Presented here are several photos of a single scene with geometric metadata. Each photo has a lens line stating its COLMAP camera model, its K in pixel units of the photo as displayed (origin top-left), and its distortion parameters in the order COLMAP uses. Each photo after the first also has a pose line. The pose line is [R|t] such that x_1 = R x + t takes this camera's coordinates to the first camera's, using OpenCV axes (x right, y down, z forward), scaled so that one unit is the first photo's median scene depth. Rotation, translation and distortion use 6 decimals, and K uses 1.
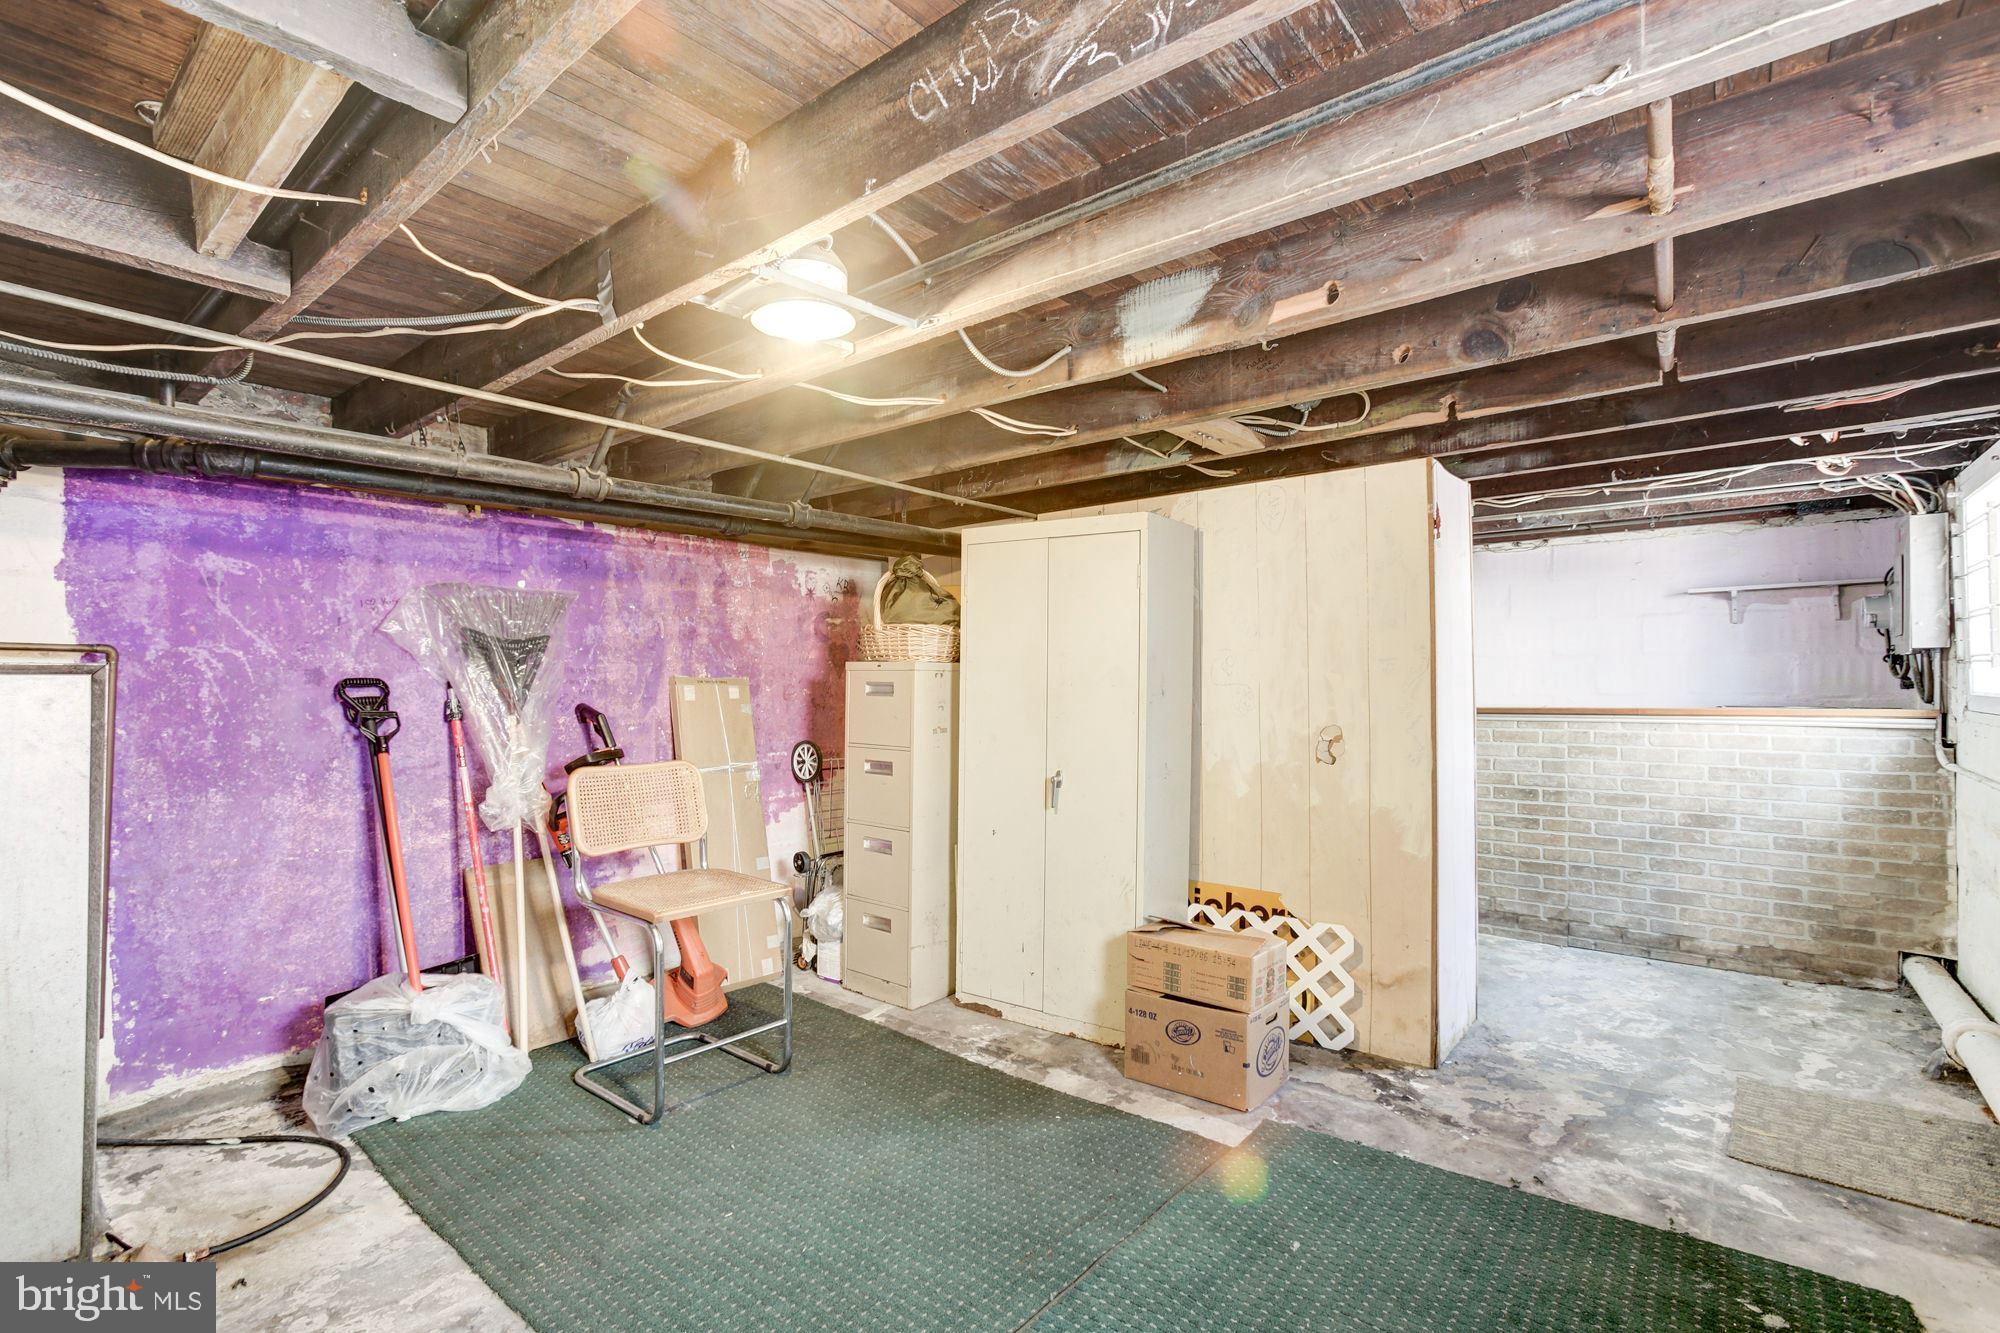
lens RADIAL K [[923.0, 0, 999.3], [0, 923.0, 674.9], [0, 0, 1]] dist [-0.042309, 0.018639]
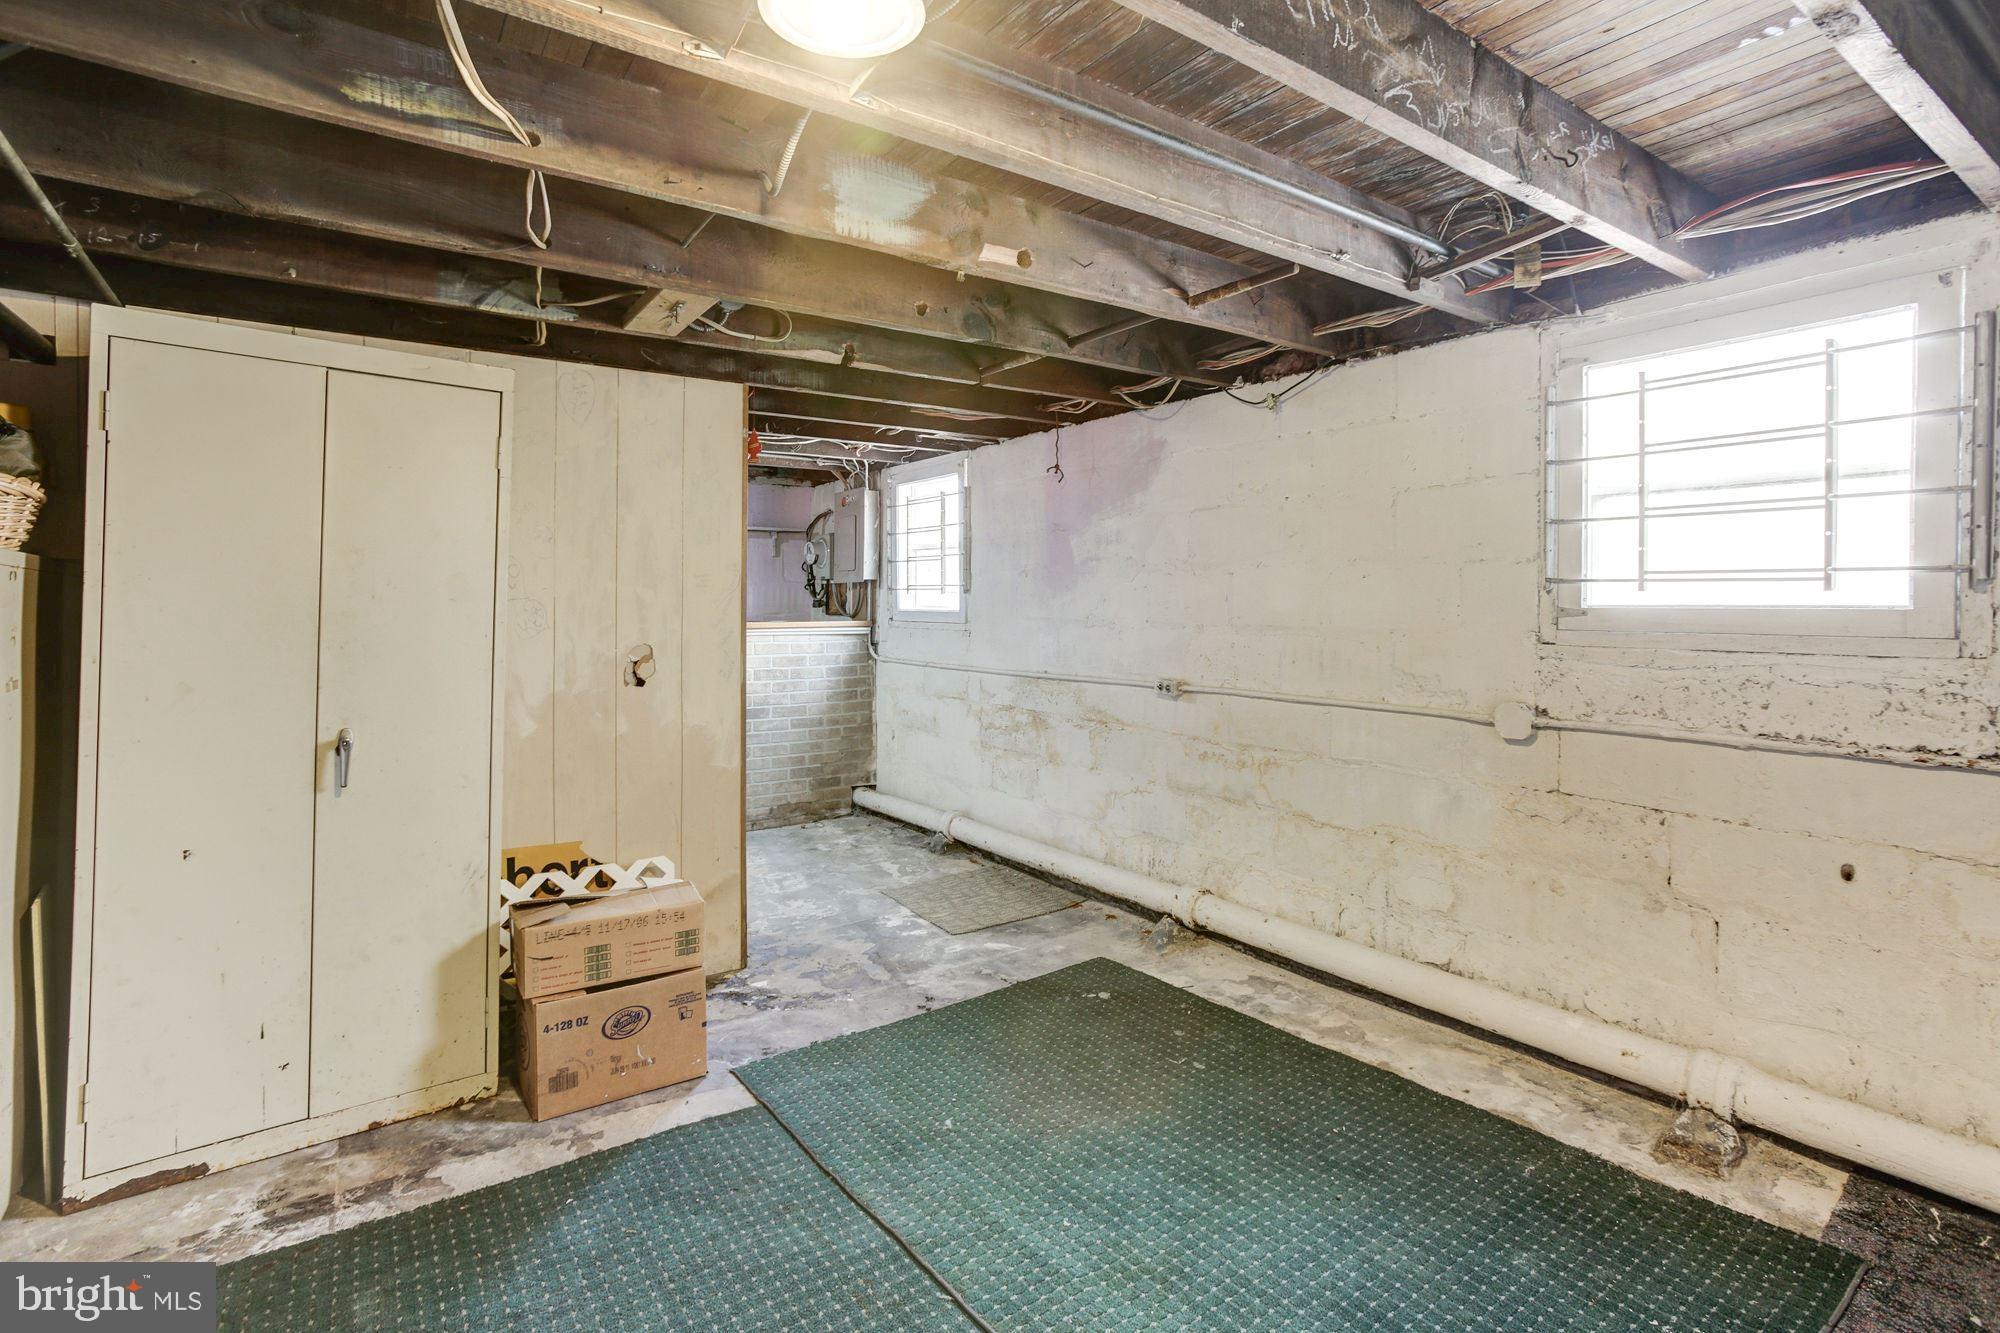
lens RADIAL K [[923.0, 0, 999.9], [0, 923.0, 593.3], [0, 0, 1]] dist [-0.042309, 0.018639]
pose [[0.296380, 0.015878, 0.954938, -0.419395], [-0.010650, 0.999855, -0.013320, 0.011978], [-0.955011, -0.006222, 0.296506, 0.382081]]
